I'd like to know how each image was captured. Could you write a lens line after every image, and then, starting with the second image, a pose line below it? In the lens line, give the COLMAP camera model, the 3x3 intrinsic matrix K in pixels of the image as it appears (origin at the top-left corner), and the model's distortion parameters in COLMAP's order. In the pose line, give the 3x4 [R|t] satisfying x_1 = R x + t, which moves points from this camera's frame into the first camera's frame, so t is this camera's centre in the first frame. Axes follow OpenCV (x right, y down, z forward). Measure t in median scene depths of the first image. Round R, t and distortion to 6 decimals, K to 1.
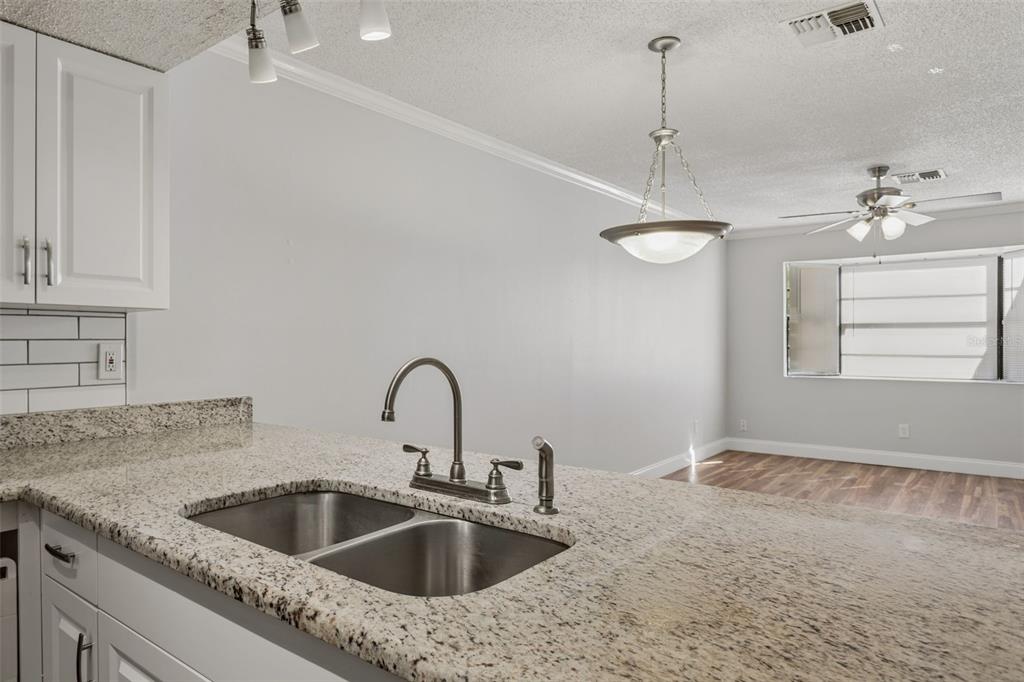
lens RADIAL K [[647.8, 0, 448.8], [0, 647.8, 347.6], [0, 0, 1]] dist [-0.013583, 0.010625]
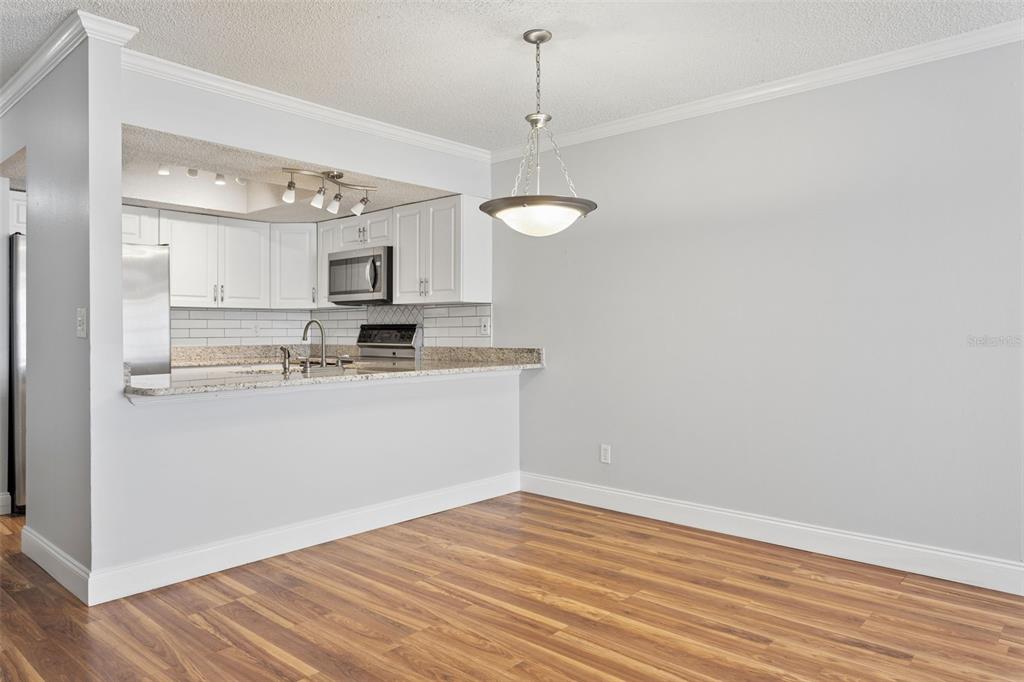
lens RADIAL K [[669.8, 0, 510.2], [0, 669.8, 327.3], [0, 0, 1]] dist [-0.004470, 0.001542]
pose [[-0.019249, -0.001751, -0.999813, 1.701390], [-0.003958, 0.999991, -0.001675, 0.028785], [0.999807, 0.003925, -0.019255, 1.134286]]
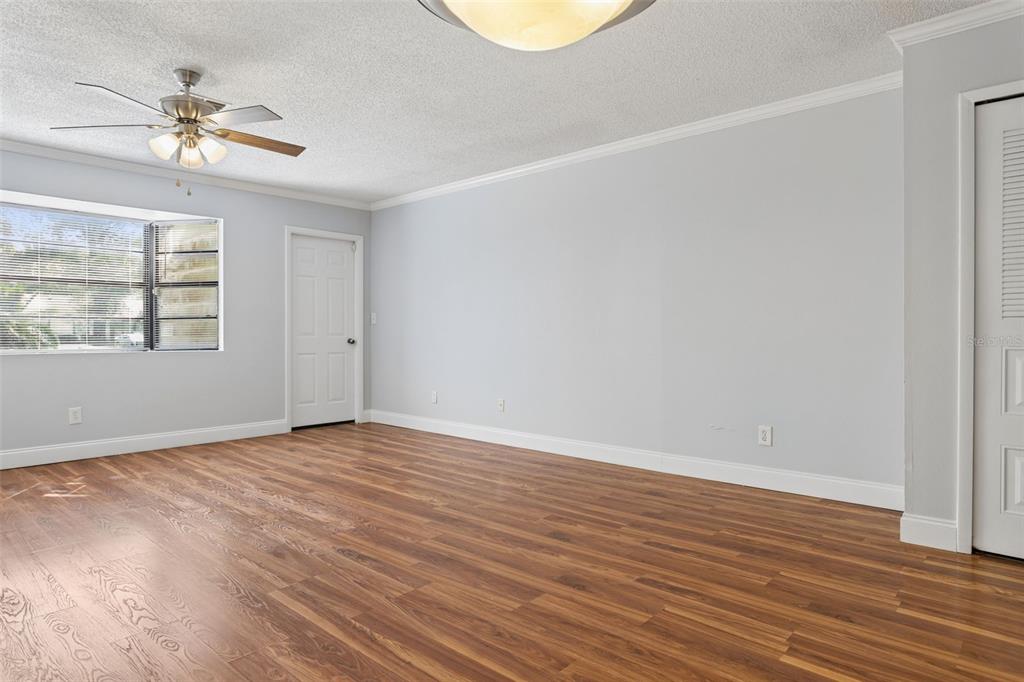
lens RADIAL K [[611.8, 0, 514.4], [0, 611.8, 331.0], [0, 0, 1]] dist [-0.003041, -0.002007]
pose [[0.027549, 0.008283, 0.999586, -0.128442], [0.008065, 0.999931, -0.008508, 0.092727], [-0.999588, 0.008296, 0.027480, 1.169361]]
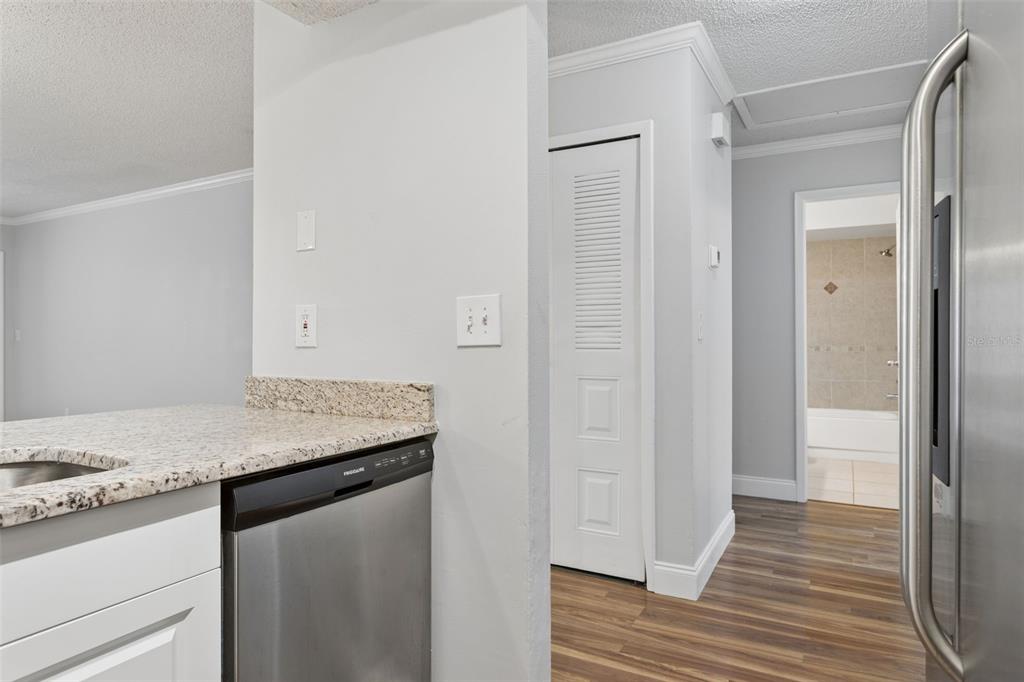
lens RADIAL K [[611.8, 0, 518.0], [0, 611.8, 334.6], [0, 0, 1]] dist [-0.003041, -0.002007]
pose [[-0.206789, 0.011499, 0.978318, -0.547358], [0.012234, 0.999883, -0.009166, 0.049188], [-0.978309, 0.010073, -0.206906, 0.170546]]
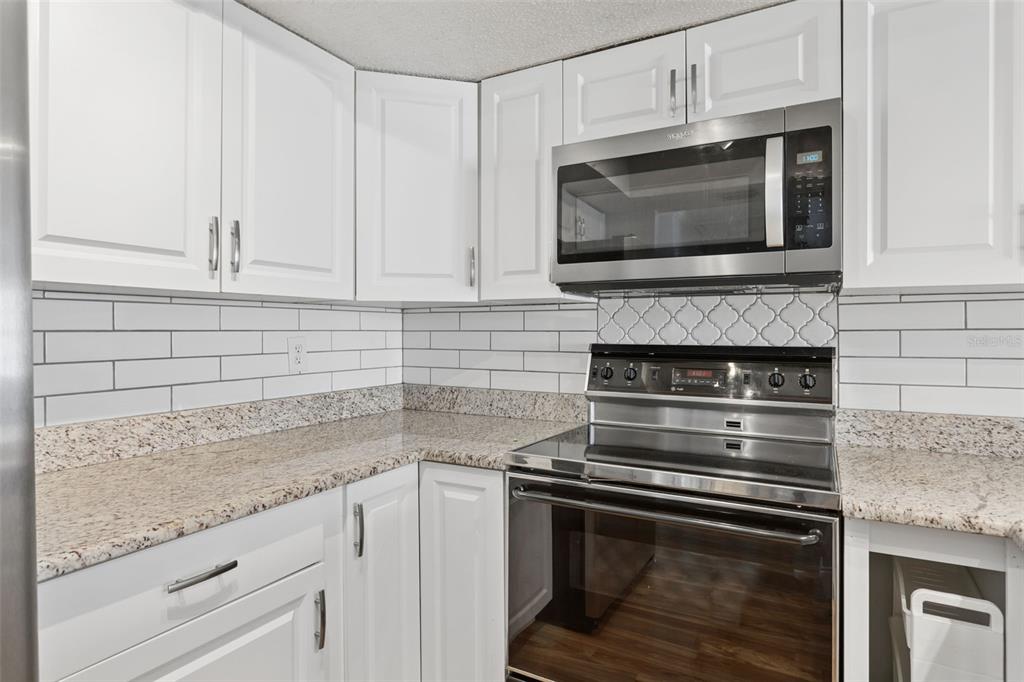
lens RADIAL K [[570.3, 0, 506.0], [0, 570.3, 327.4], [0, 0, 1]] dist [-0.011732, 0.002745]
pose [[0.195433, -0.000367, -0.980717, -0.078285], [-0.006490, 0.999978, -0.001667, -0.007290], [0.980696, 0.006691, 0.195426, 0.183824]]
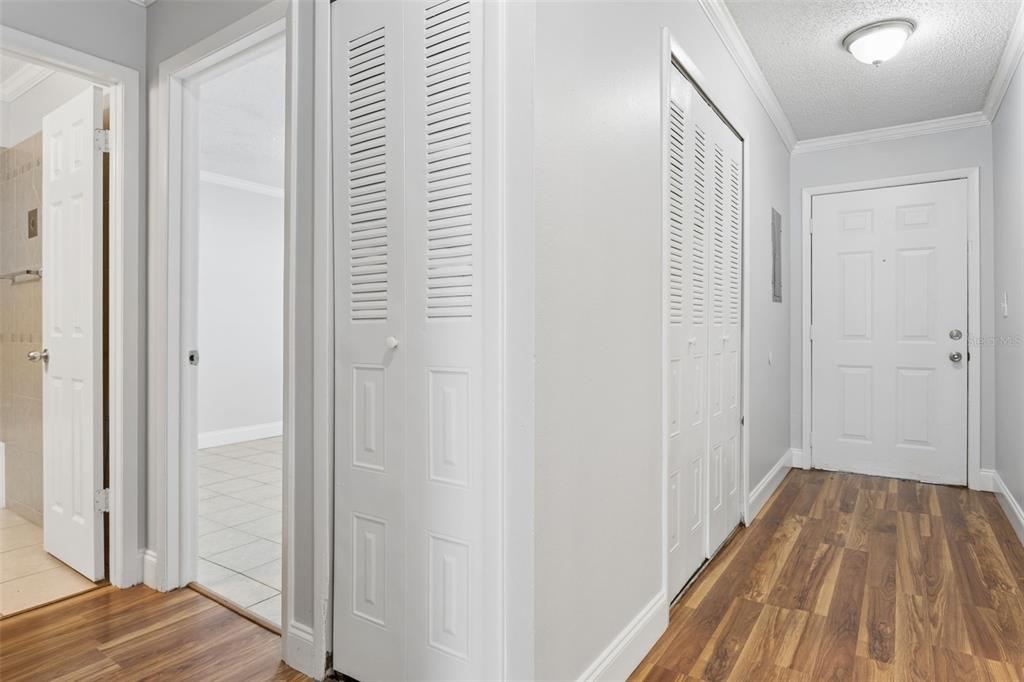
lens RADIAL K [[570.3, 0, 522.4], [0, 570.3, 327.4], [0, 0, 1]] dist [-0.011732, 0.002745]
pose [[-0.993177, 0.007452, -0.116377, 0.298865], [0.007148, 0.999970, 0.003025, 0.085212], [0.116396, 0.002172, -0.993200, -0.171587]]
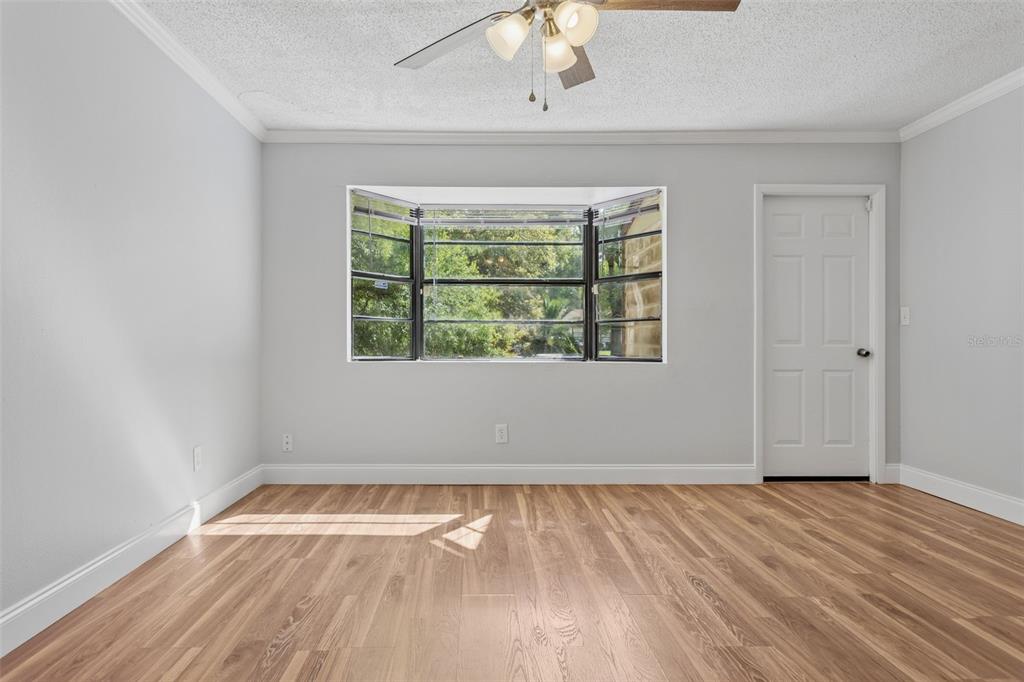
lens RADIAL K [[611.8, 0, 478.5], [0, 611.8, 342.1], [0, 0, 1]] dist [-0.003041, -0.002007]
pose [[0.758767, 0.004199, 0.651349, 0.675725], [0.000054, 0.999979, -0.006510, 0.089610], [-0.651362, 0.004975, 0.758750, 1.382042]]
